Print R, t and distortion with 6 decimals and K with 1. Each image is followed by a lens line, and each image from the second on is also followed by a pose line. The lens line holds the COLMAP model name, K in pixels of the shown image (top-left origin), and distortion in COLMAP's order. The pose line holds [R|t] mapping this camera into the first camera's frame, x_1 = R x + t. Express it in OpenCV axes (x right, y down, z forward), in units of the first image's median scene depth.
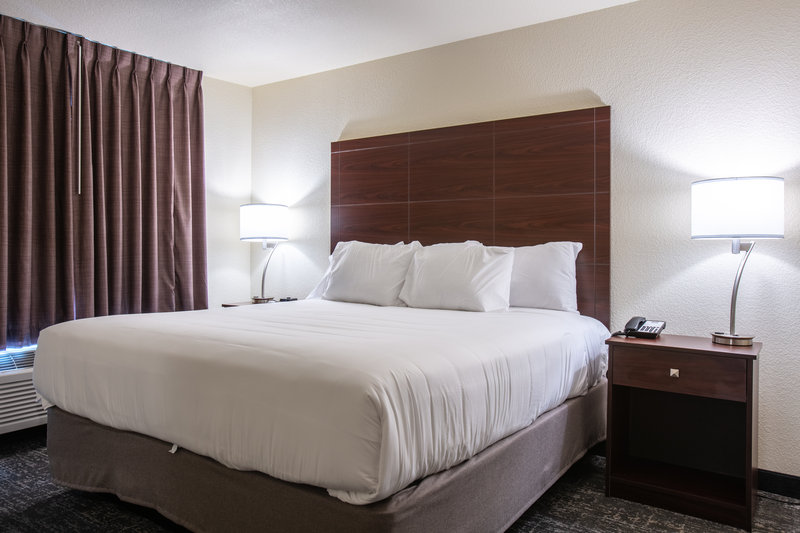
lens RADIAL K [[595.0, 0, 400.0], [0, 595.0, 266.5], [0, 0, 1]] dist [-0.005175, -0.000546]
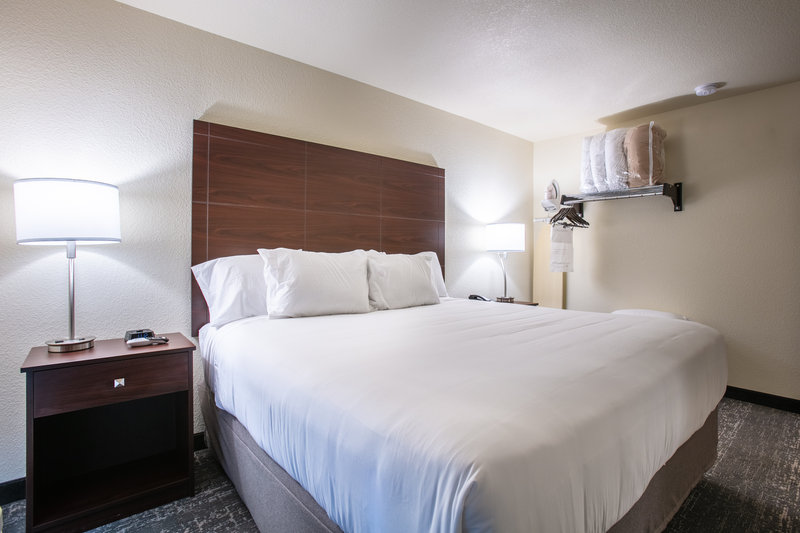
lens RADIAL K [[396.1, 0, 373.4], [0, 396.1, 262.9], [0, 0, 1]] dist [-0.055542, 0.044830]
pose [[0.275495, -0.024989, 0.960978, -0.642182], [0.025192, 0.999506, 0.018769, -0.031371], [-0.960972, 0.019039, 0.275989, 0.761281]]
